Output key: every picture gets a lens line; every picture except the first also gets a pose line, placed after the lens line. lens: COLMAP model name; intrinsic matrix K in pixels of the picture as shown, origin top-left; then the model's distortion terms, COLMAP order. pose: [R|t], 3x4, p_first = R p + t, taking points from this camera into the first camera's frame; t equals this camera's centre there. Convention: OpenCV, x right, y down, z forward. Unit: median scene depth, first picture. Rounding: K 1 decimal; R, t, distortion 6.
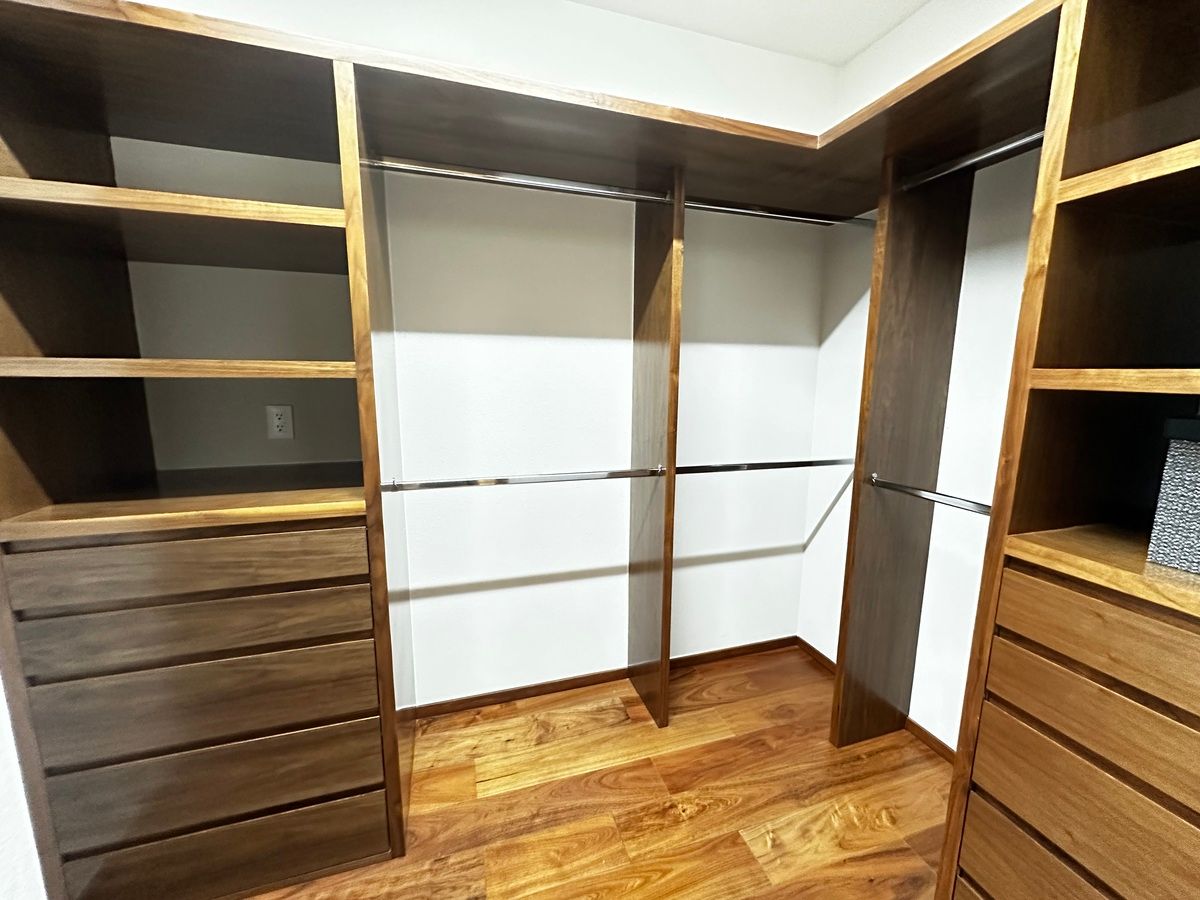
lens RADIAL K [[478.0, 0, 598.2], [0, 478.0, 448.8], [0, 0, 1]] dist [-0.002812, 0.000979]
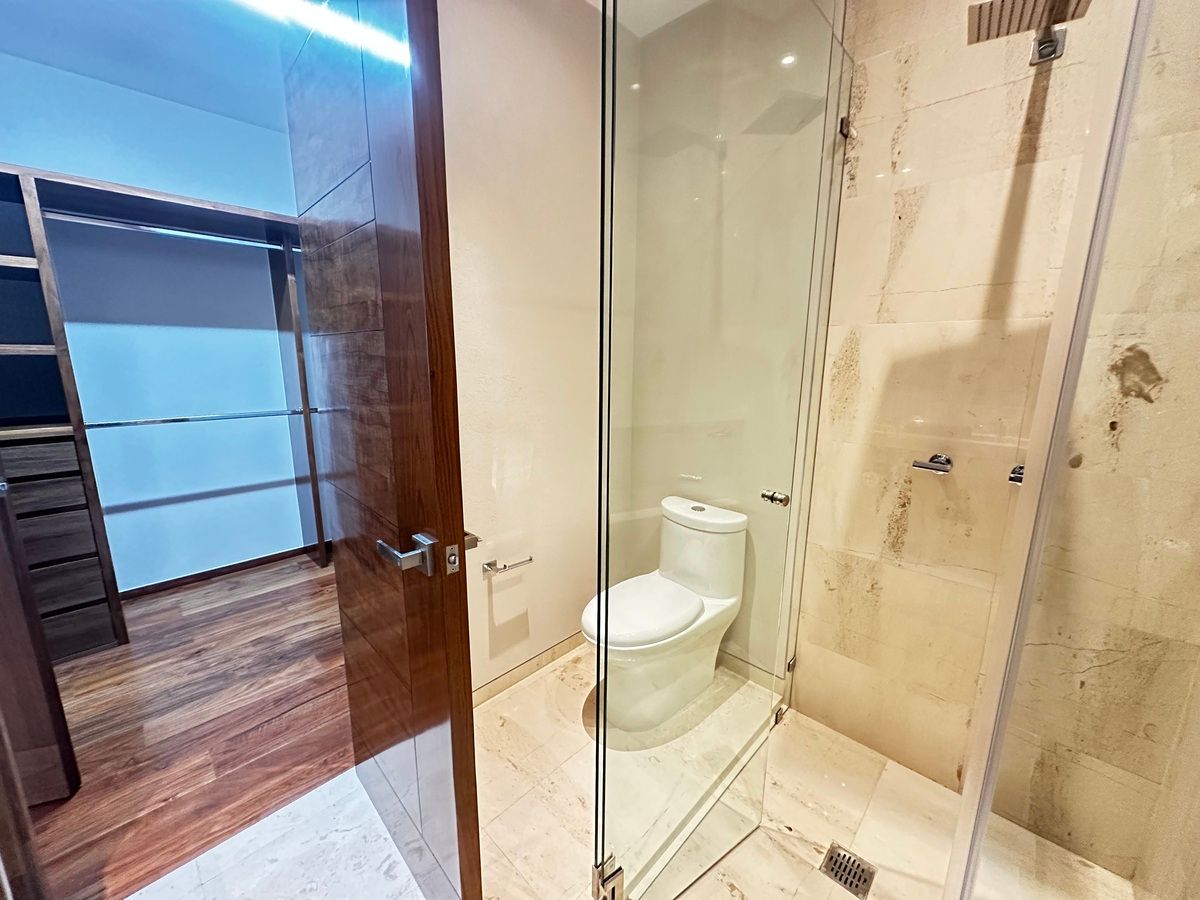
lens RADIAL K [[478.0, 0, 603.2], [0, 478.0, 450.3], [0, 0, 1]] dist [-0.002812, 0.000979]
pose [[0.871752, -0.095393, 0.480571, 0.264811], [0.075119, 0.995289, 0.061299, 0.178082], [-0.484154, -0.017338, 0.874811, -1.094949]]
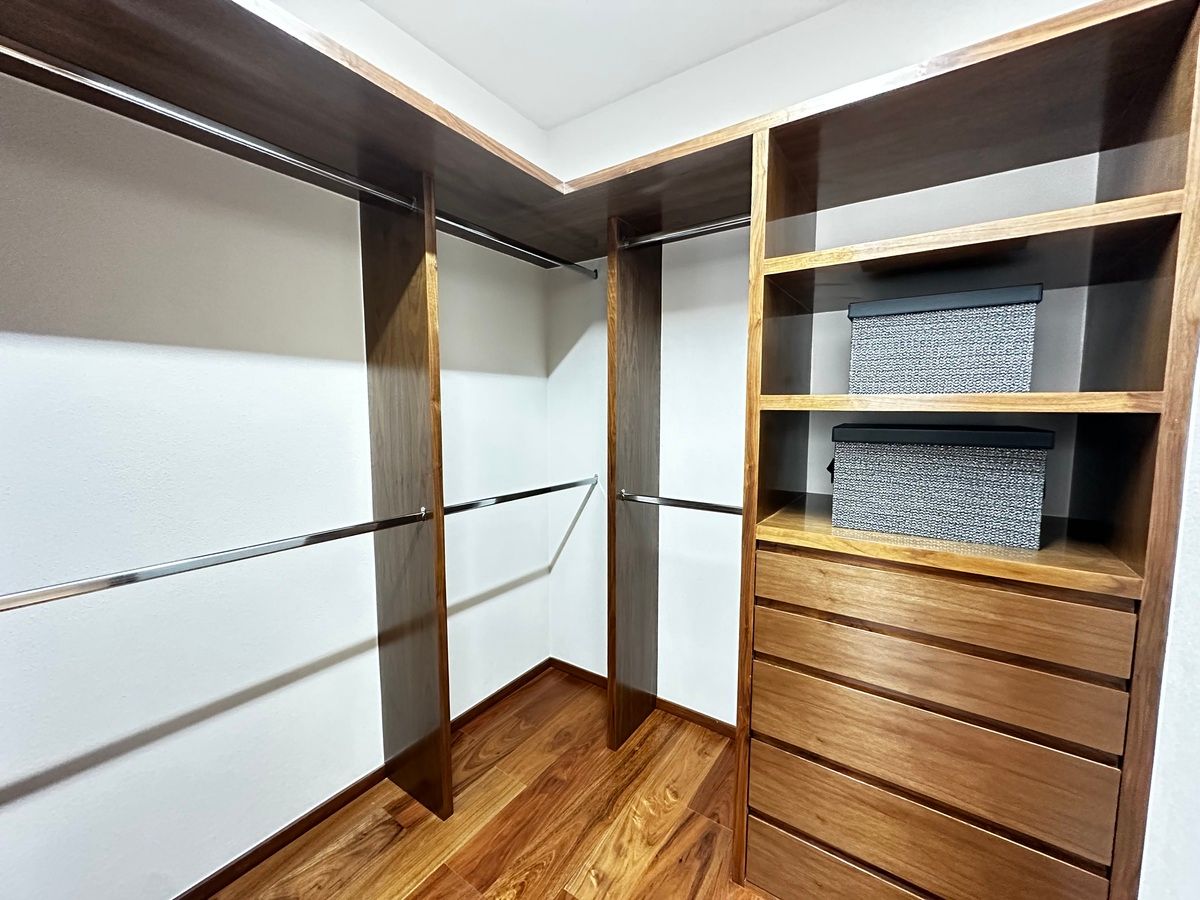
lens RADIAL K [[478.0, 0, 596.0], [0, 478.0, 449.5], [0, 0, 1]] dist [-0.002812, 0.000979]
pose [[0.792908, -0.060246, 0.606356, -0.154510], [0.100725, 0.994370, -0.032915, -0.011695], [-0.600959, 0.087174, 0.794512, 0.137665]]
